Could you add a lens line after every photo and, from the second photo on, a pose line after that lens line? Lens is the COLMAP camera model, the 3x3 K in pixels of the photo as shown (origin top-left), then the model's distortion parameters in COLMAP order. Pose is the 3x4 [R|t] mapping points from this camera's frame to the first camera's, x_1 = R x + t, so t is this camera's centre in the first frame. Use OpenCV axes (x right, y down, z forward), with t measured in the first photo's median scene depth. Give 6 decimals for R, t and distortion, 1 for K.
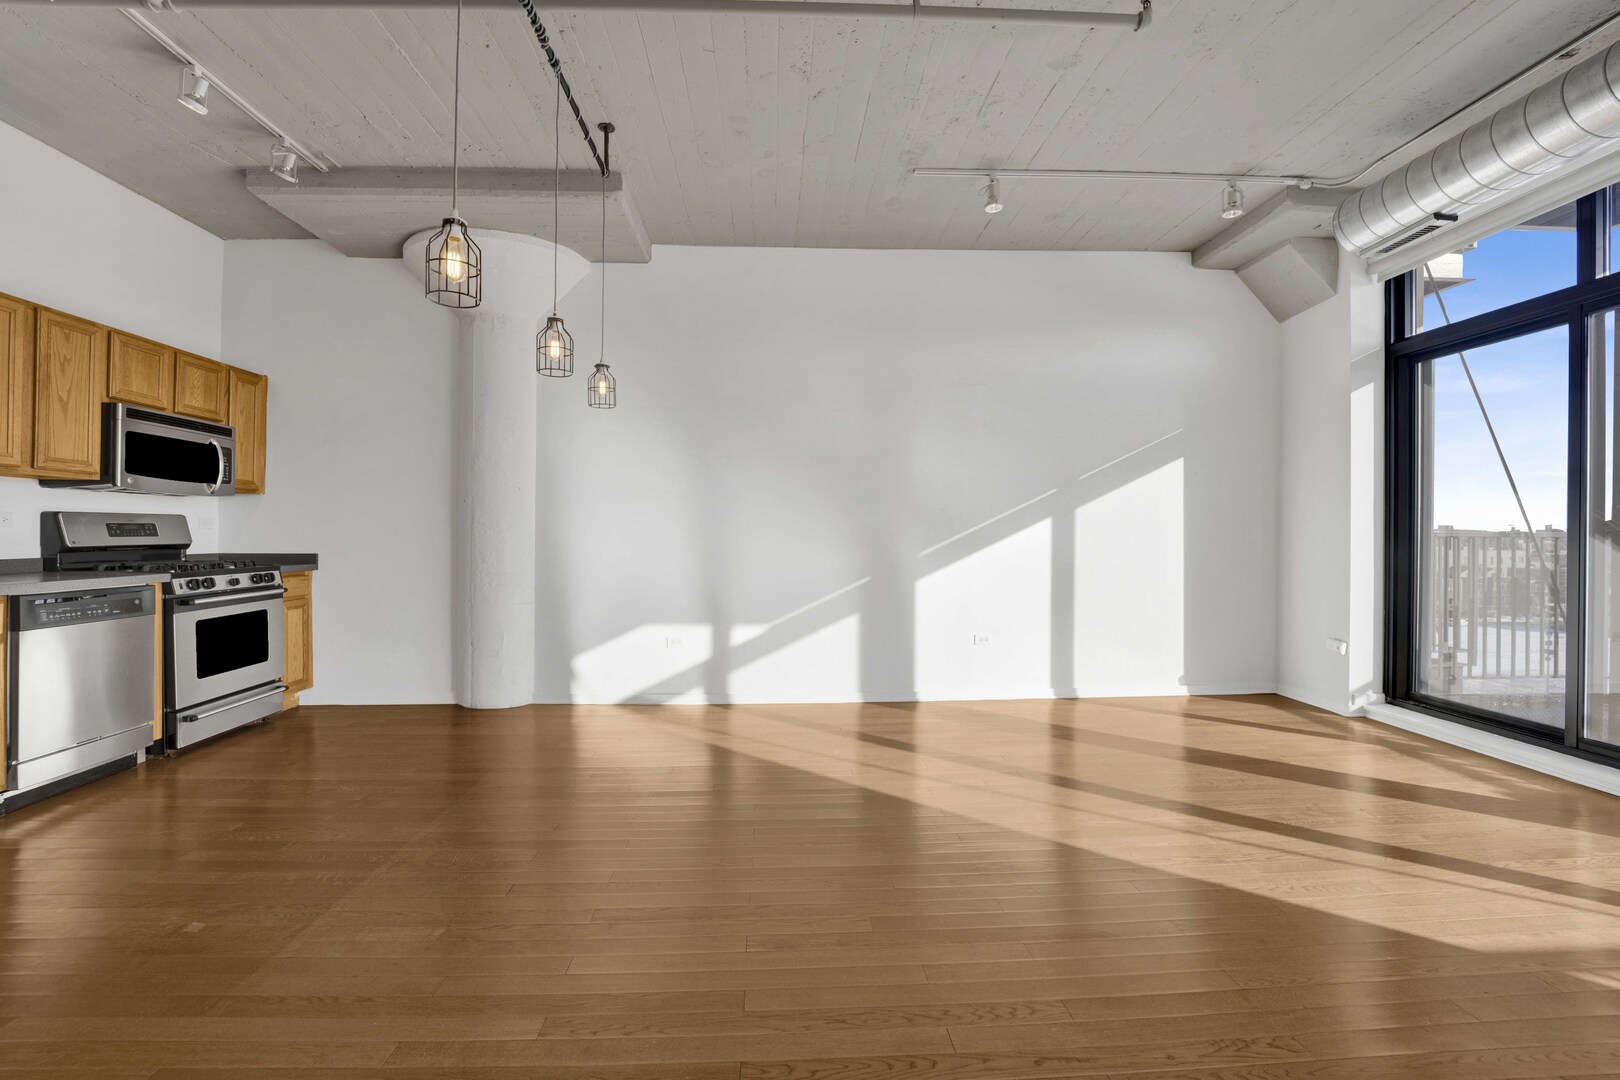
lens RADIAL K [[678.1, 0, 800.8], [0, 678.1, 532.6], [0, 0, 1]] dist [-0.021111, -0.000033]
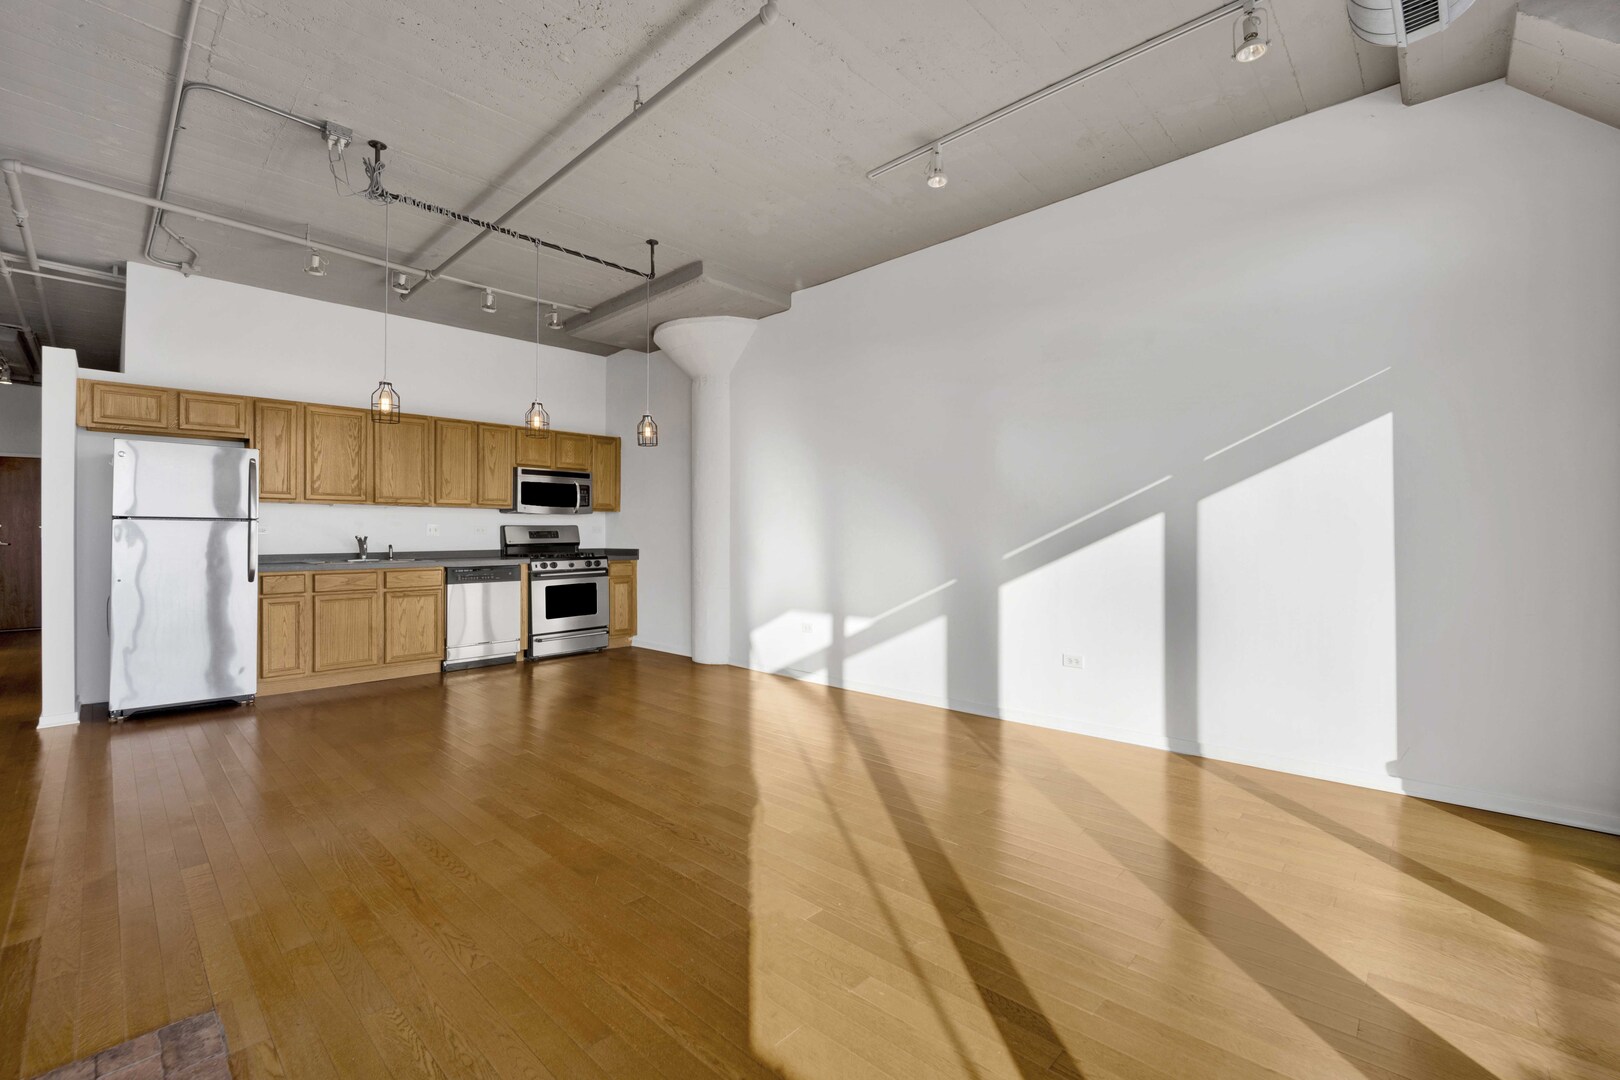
lens RADIAL K [[681.1, 0, 811.5], [0, 681.1, 527.7], [0, 0, 1]] dist [-0.003836, -0.000431]
pose [[0.700368, -0.010529, -0.713704, 0.751650], [0.007324, 0.999945, -0.007565, -0.003274], [0.713744, 0.000071, 0.700407, 0.203631]]
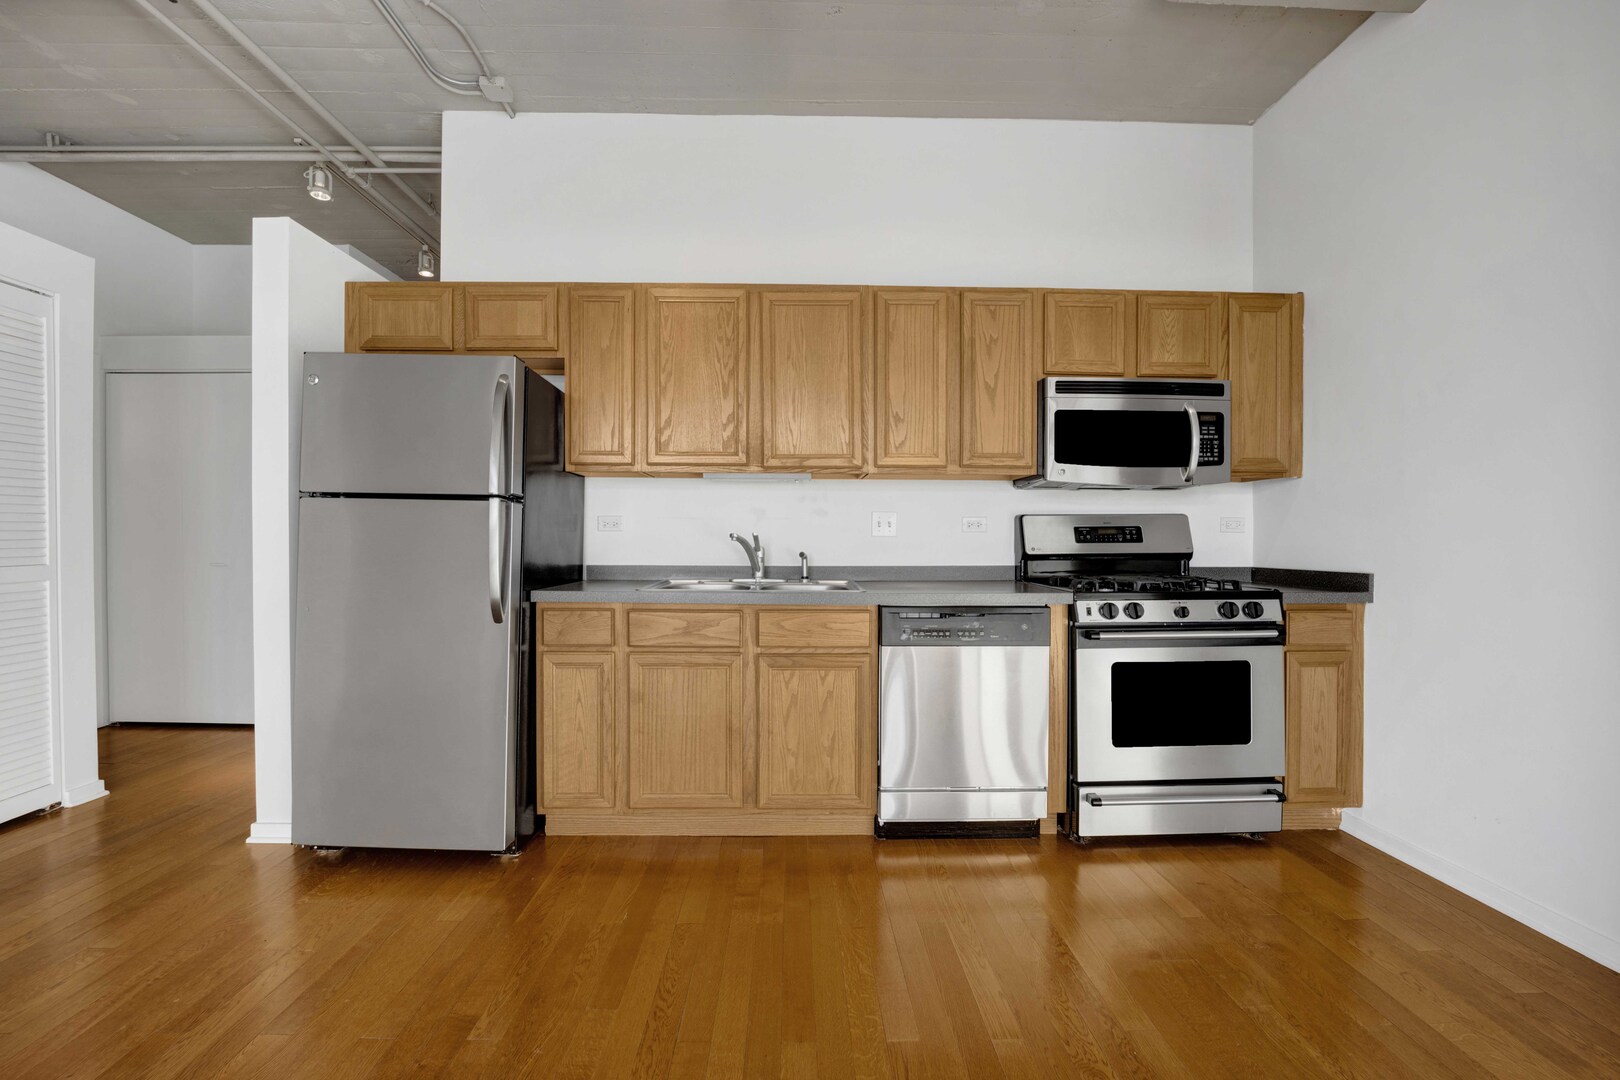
lens RADIAL K [[673.1, 0, 797.0], [0, 673.1, 543.1], [0, 0, 1]] dist [-0.019367, -0.000420]
pose [[-0.030712, -0.002184, -0.999526, -0.166373], [0.000345, 0.999998, -0.002196, 0.007086], [0.999528, -0.000412, -0.030711, 0.591195]]
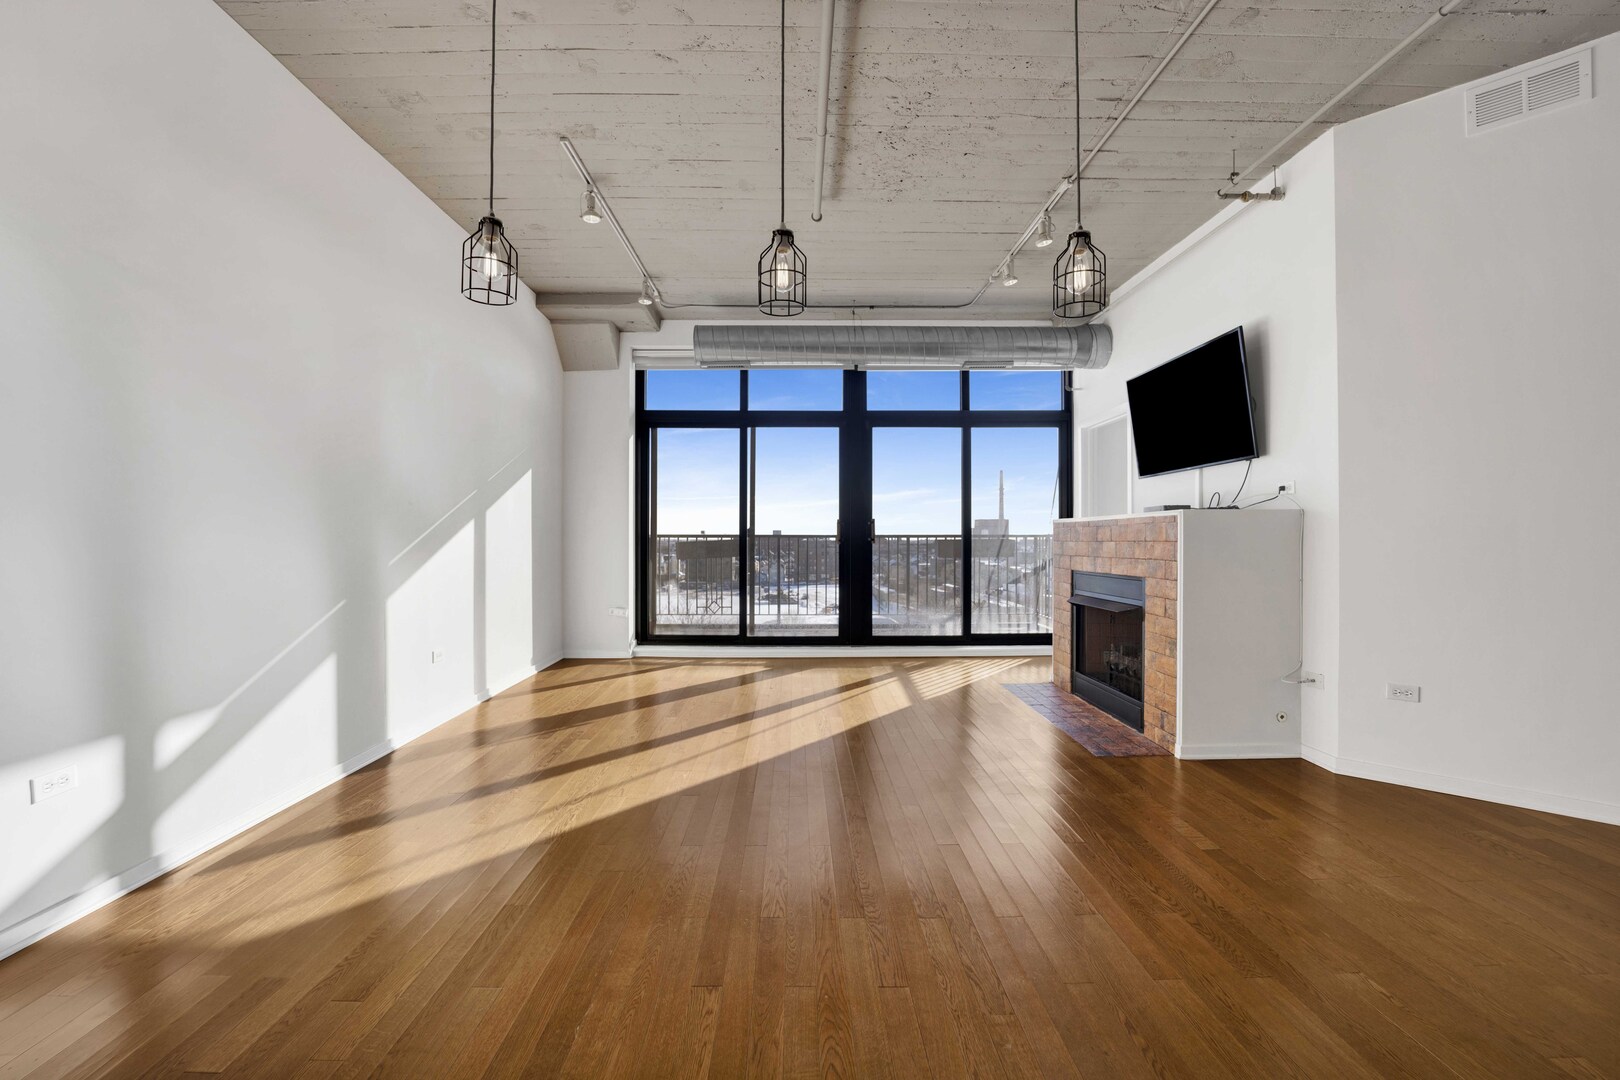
lens RADIAL K [[673.1, 0, 797.0], [0, 673.1, 543.1], [0, 0, 1]] dist [-0.019367, -0.000420]
pose [[0.033707, -0.010603, 0.999376, -0.659669], [-0.002764, 0.999939, 0.010702, 0.000943], [-0.999428, -0.003123, 0.033675, 0.588803]]
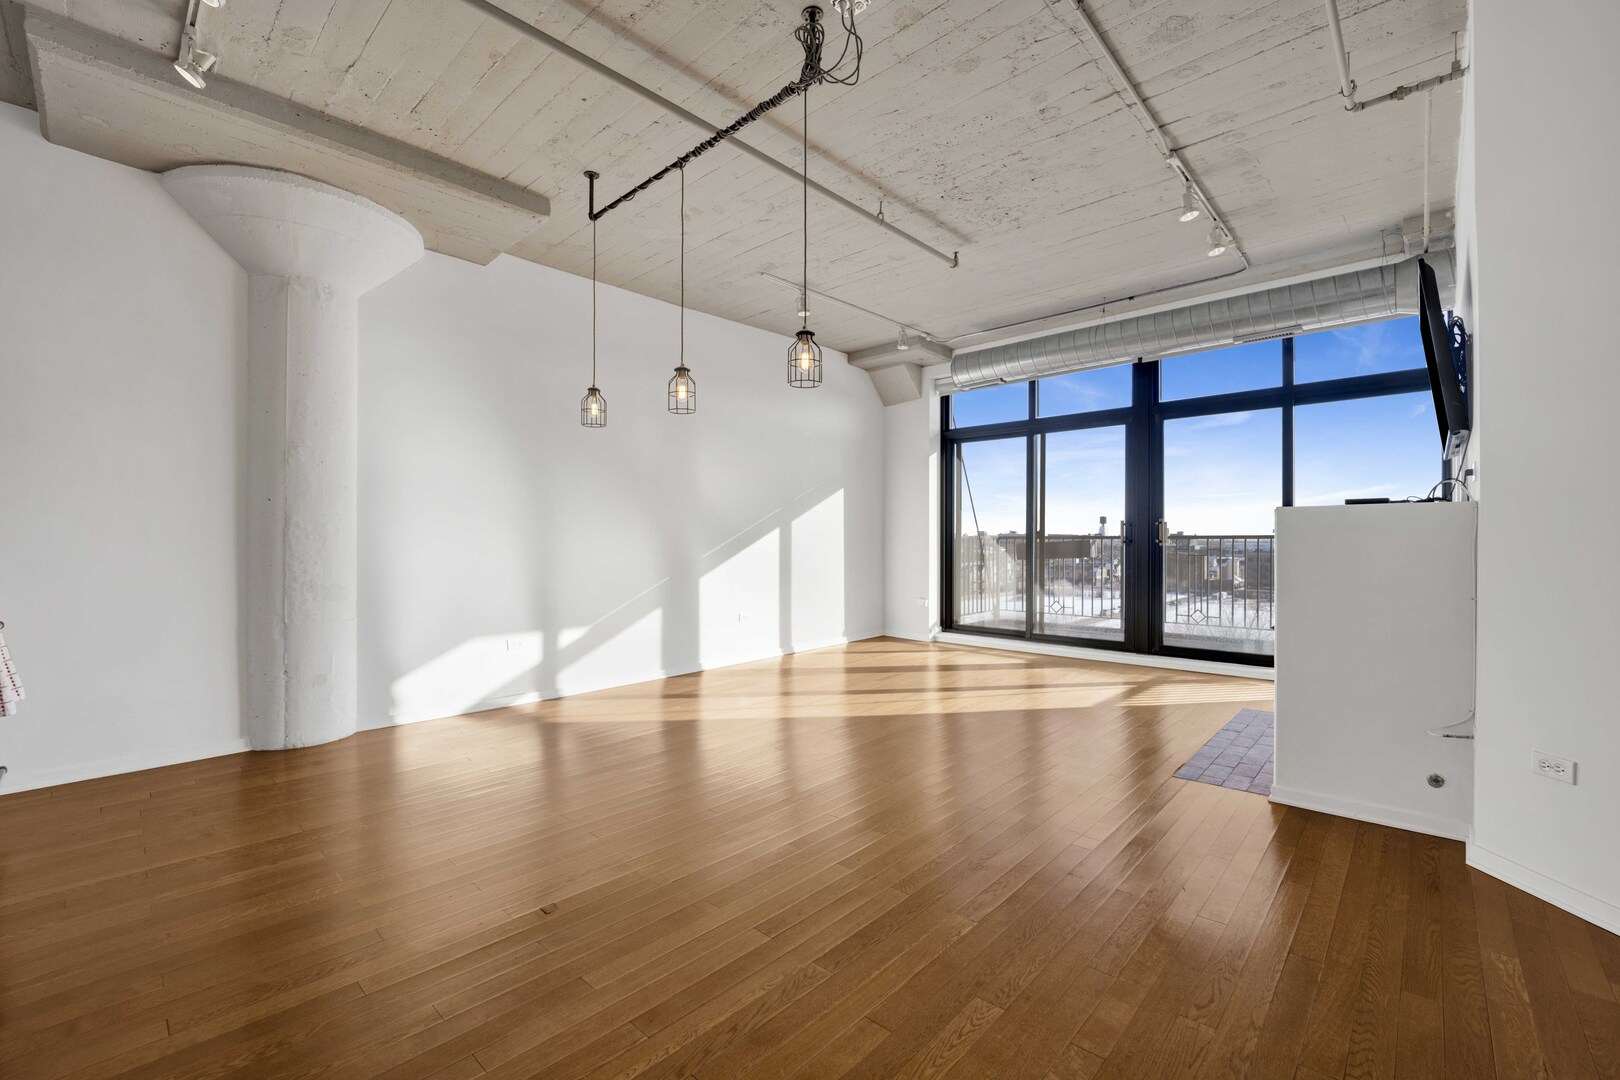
lens RADIAL K [[673.1, 0, 797.0], [0, 673.1, 543.1], [0, 0, 1]] dist [-0.019367, -0.000420]
pose [[0.720295, -0.008292, 0.693618, -0.660057], [0.001396, 0.999944, 0.010505, -0.003316], [-0.693666, -0.006598, 0.720266, -0.030709]]
